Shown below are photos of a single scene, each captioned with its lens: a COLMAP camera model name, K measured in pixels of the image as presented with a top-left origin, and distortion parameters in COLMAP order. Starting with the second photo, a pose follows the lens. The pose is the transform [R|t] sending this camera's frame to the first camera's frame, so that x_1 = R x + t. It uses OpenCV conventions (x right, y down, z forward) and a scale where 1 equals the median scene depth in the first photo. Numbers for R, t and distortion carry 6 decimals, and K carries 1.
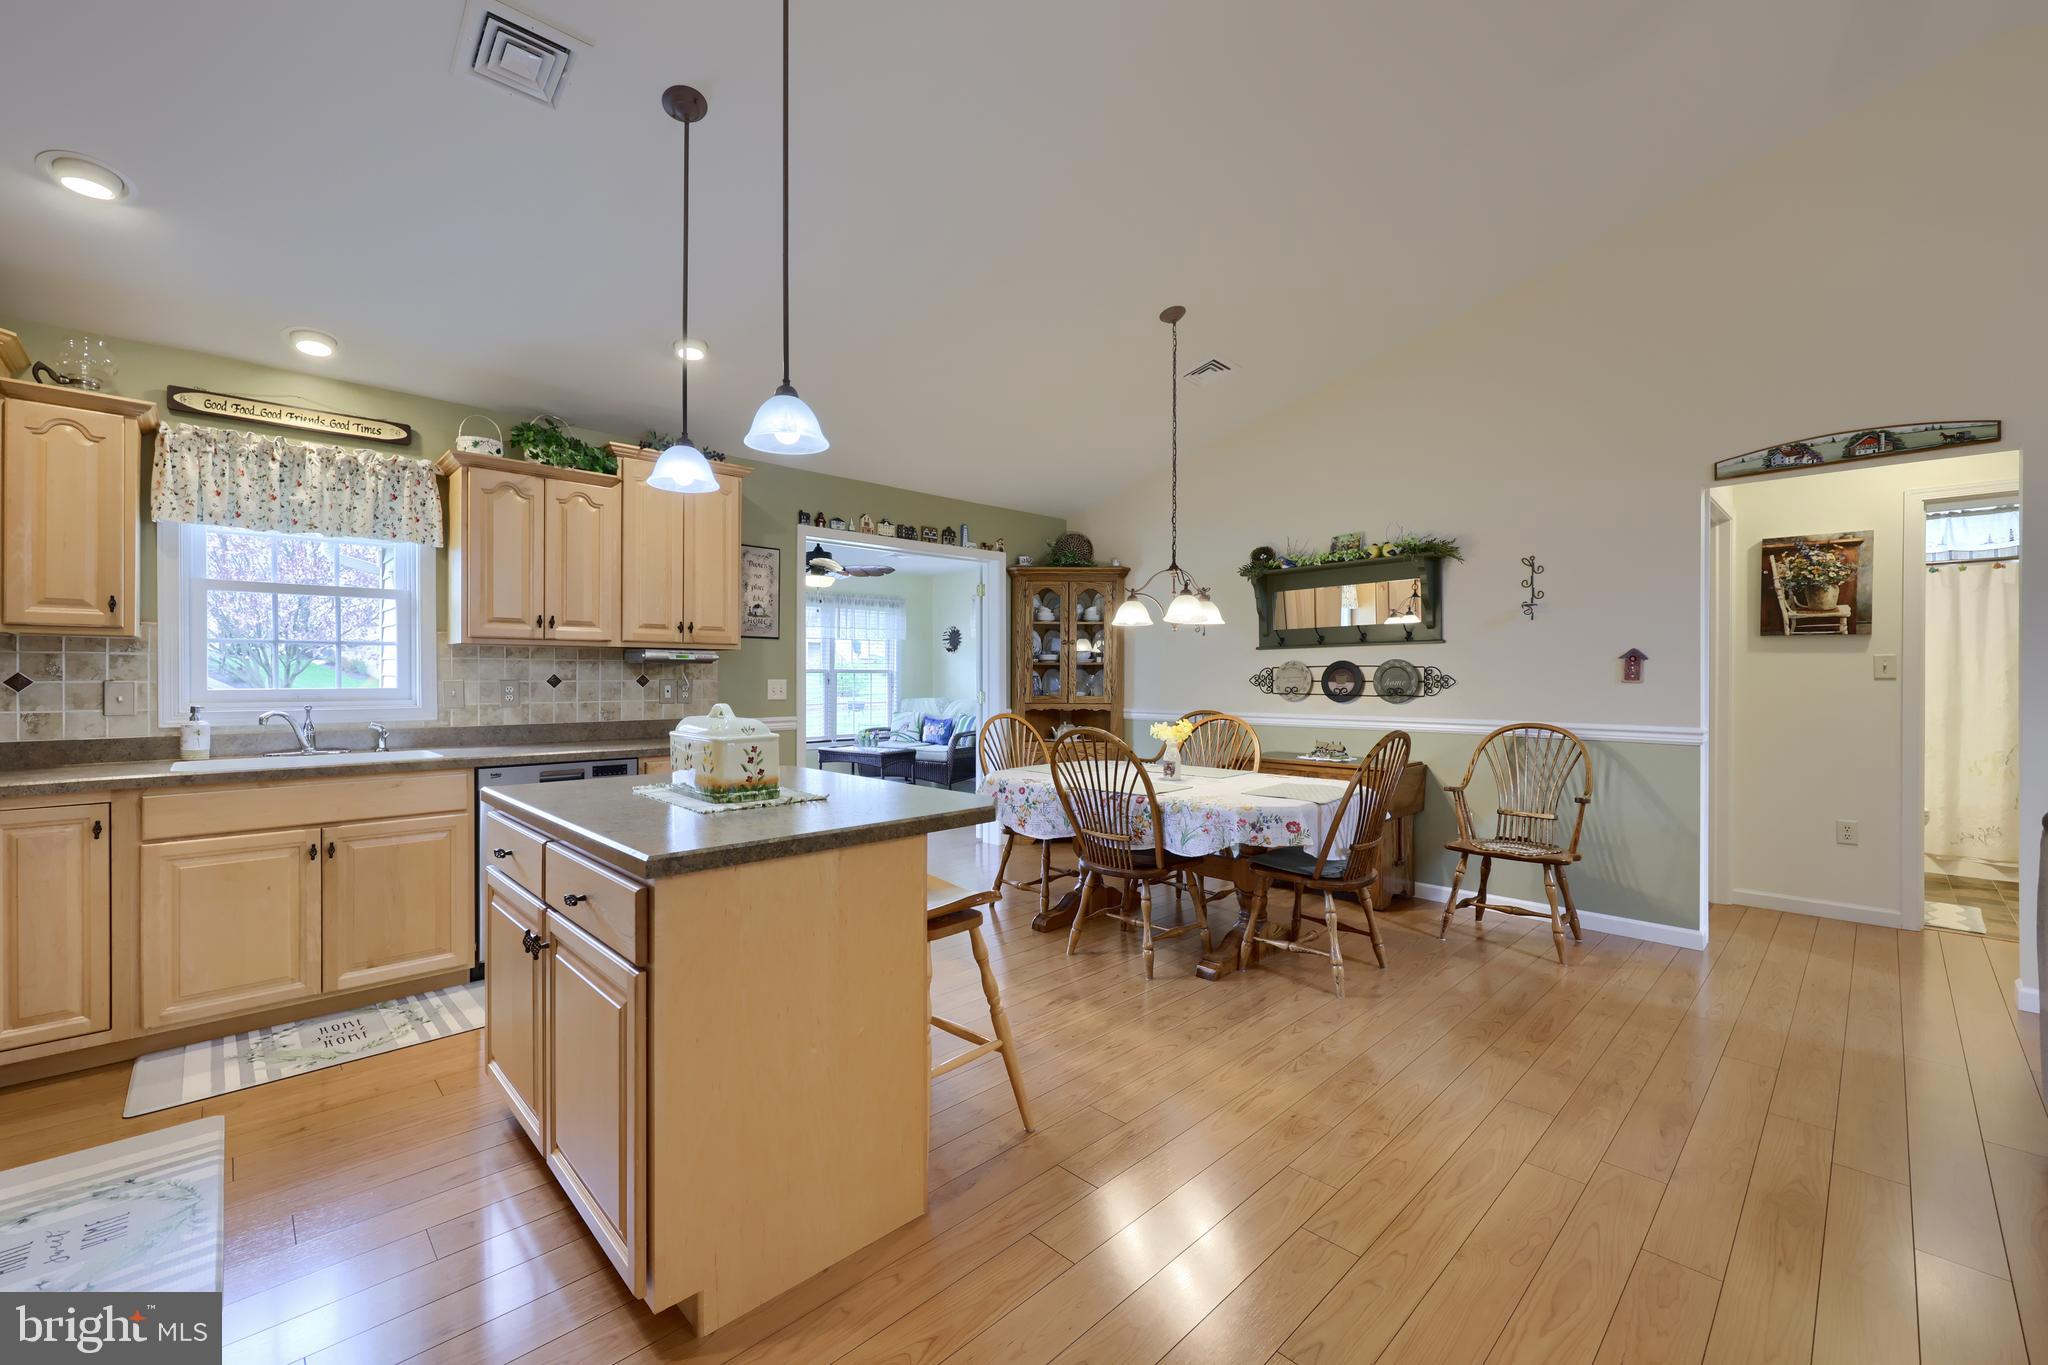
lens RADIAL K [[840.1, 0, 1026.5], [0, 840.1, 678.7], [0, 0, 1]] dist [-0.001579, 0.000144]
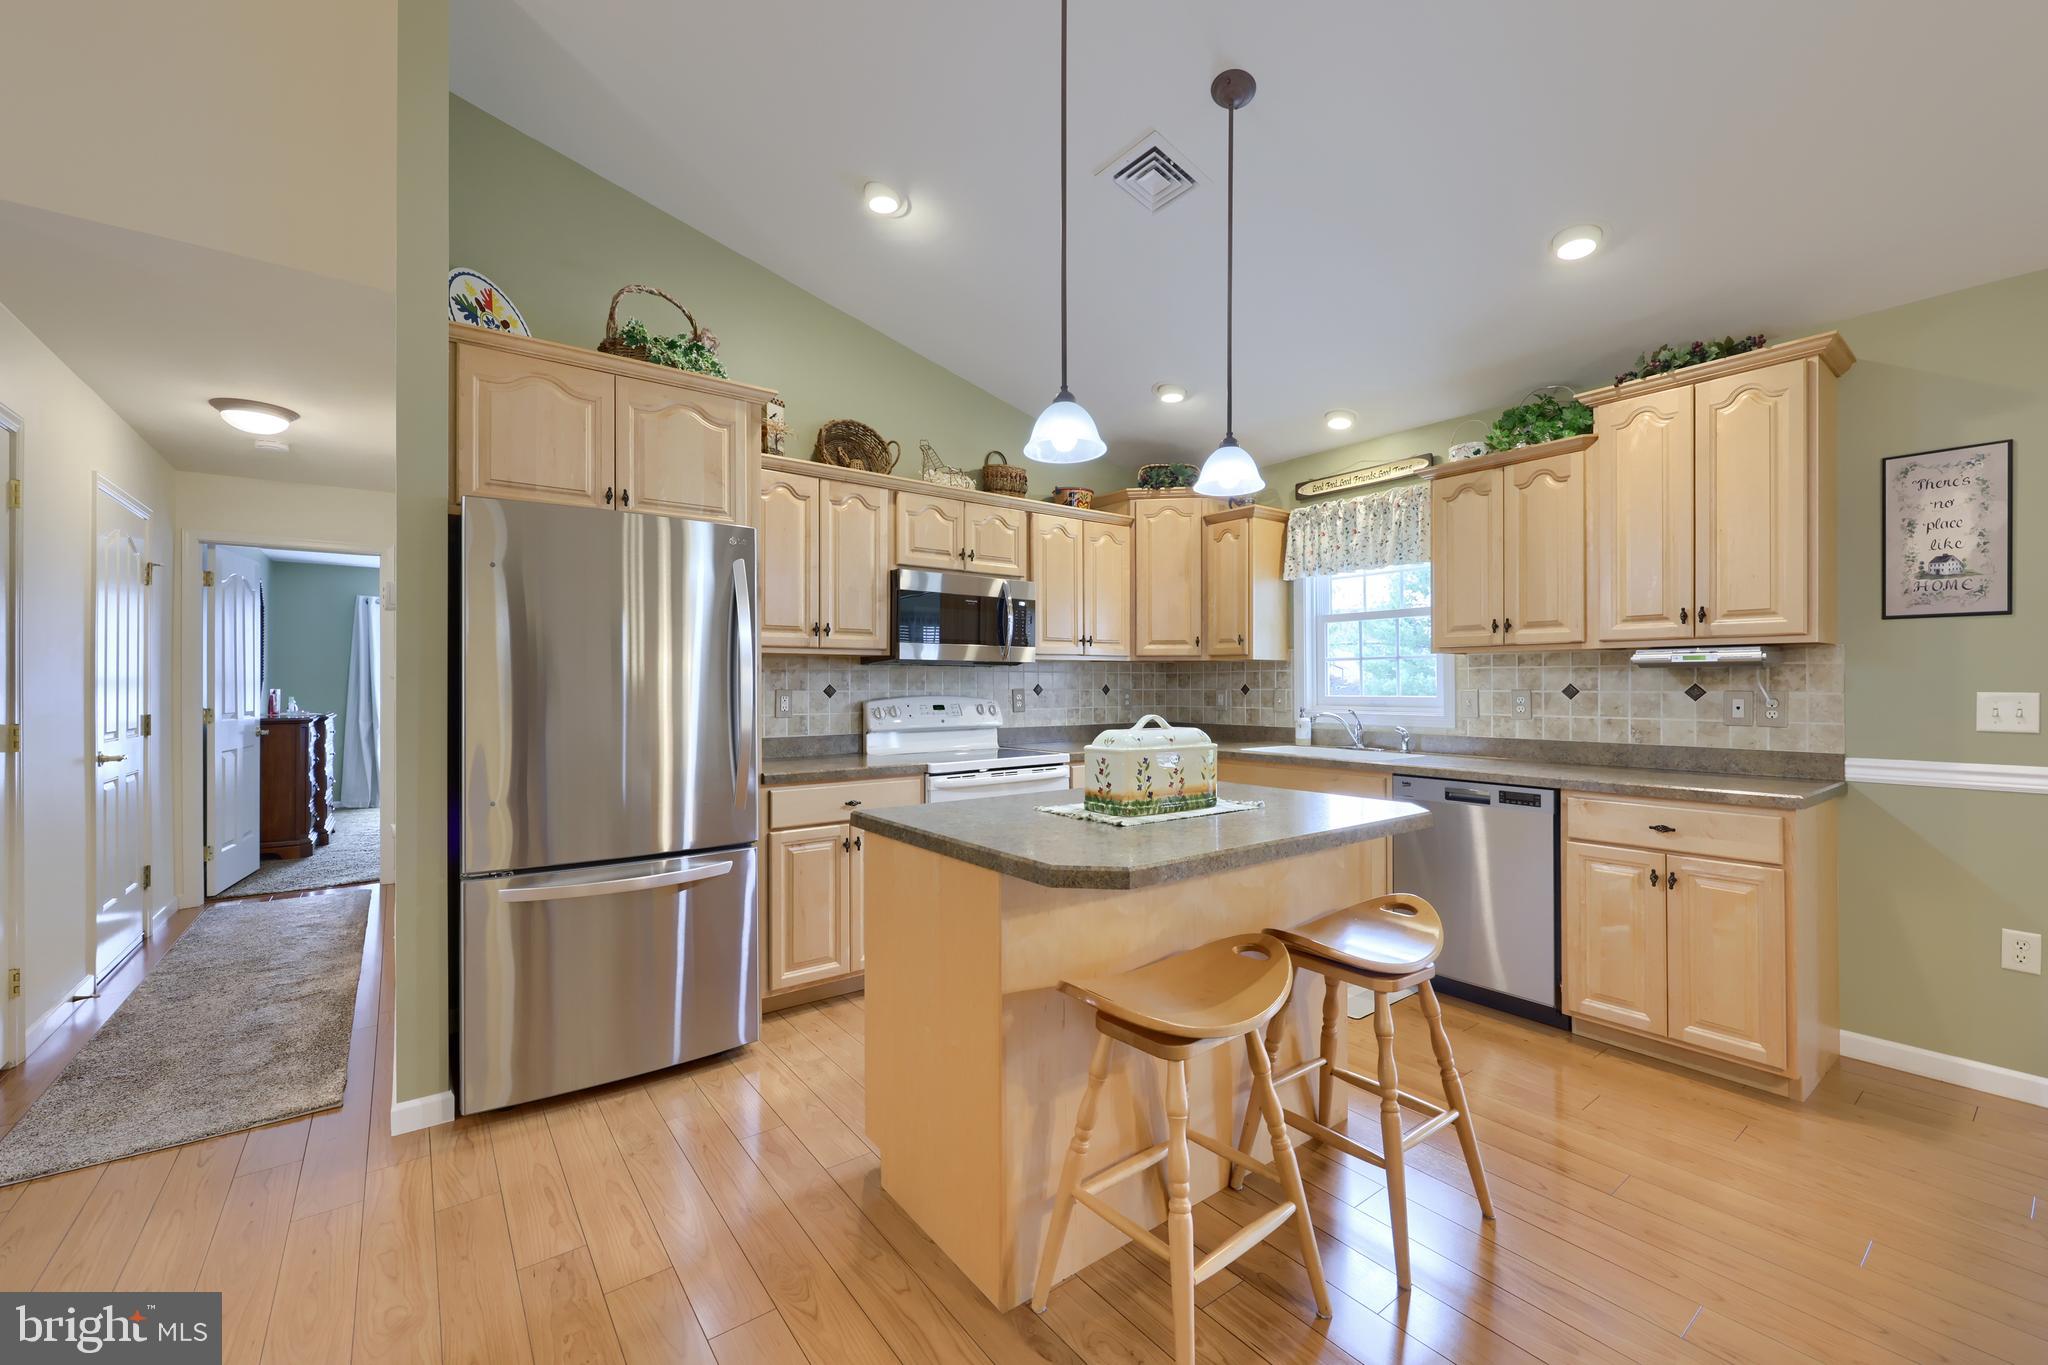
lens RADIAL K [[833.0, 0, 1020.5], [0, 833.0, 682.8], [0, 0, 1]] dist [0.003730, 0.000392]
pose [[-0.133268, -0.003151, -0.991075, 0.304534], [-0.002027, 0.999994, -0.002907, -0.002256], [0.991078, 0.001621, -0.133273, 0.478973]]
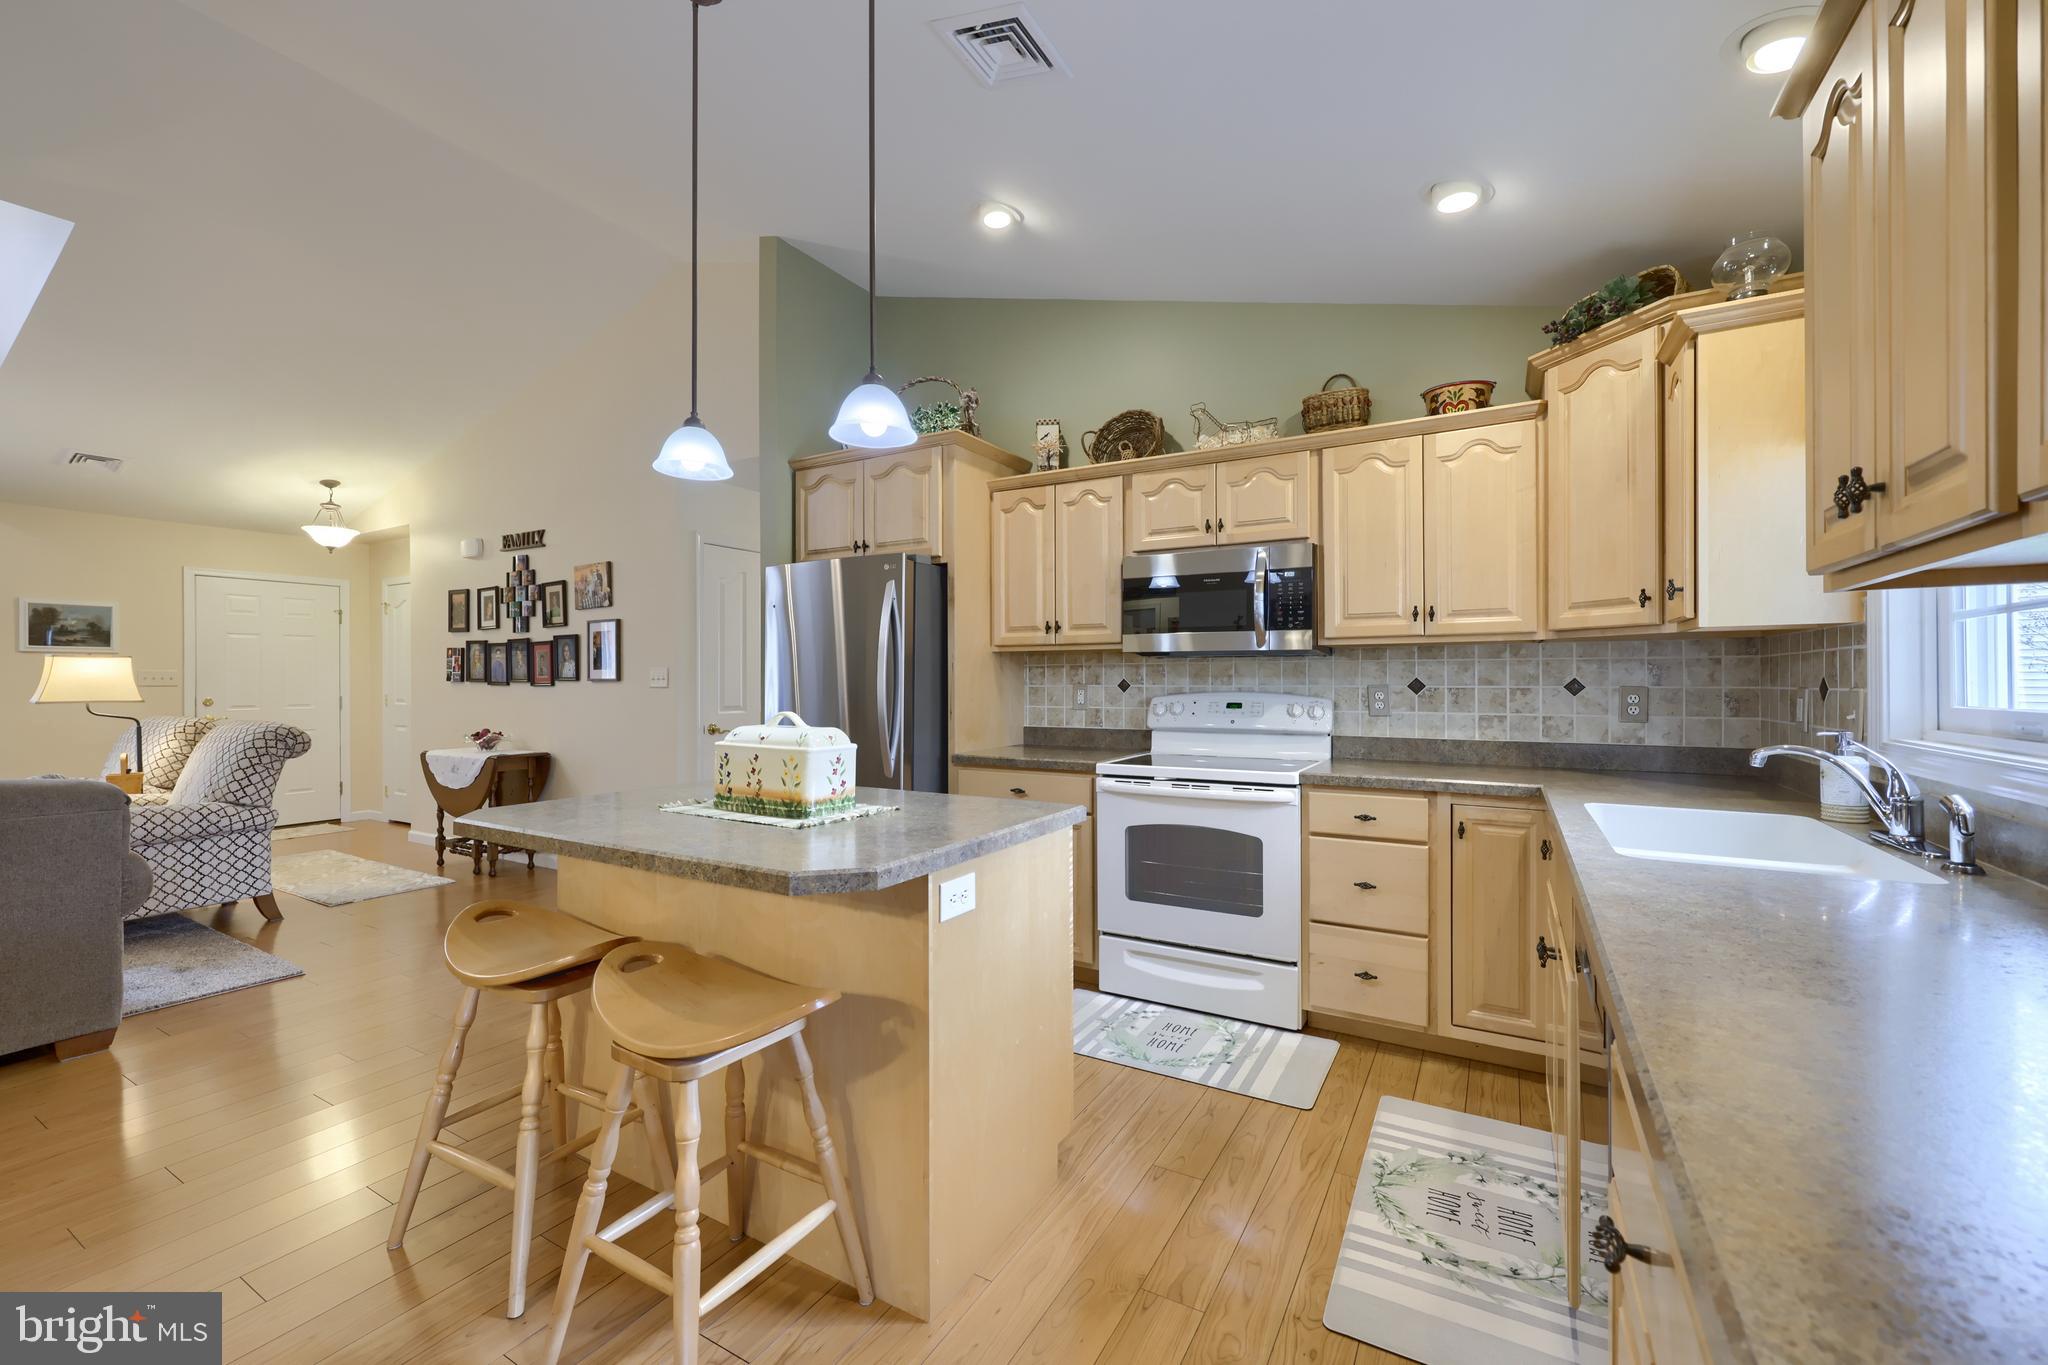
lens RADIAL K [[823.9, 0, 1030.5], [0, 823.9, 681.8], [0, 0, 1]] dist [0.002737, 0.000096]
pose [[-0.964258, 0.000950, -0.264964, -0.181883], [-0.000193, 0.999991, 0.004287, -0.003421], [0.264966, 0.004185, -0.964249, 0.948896]]
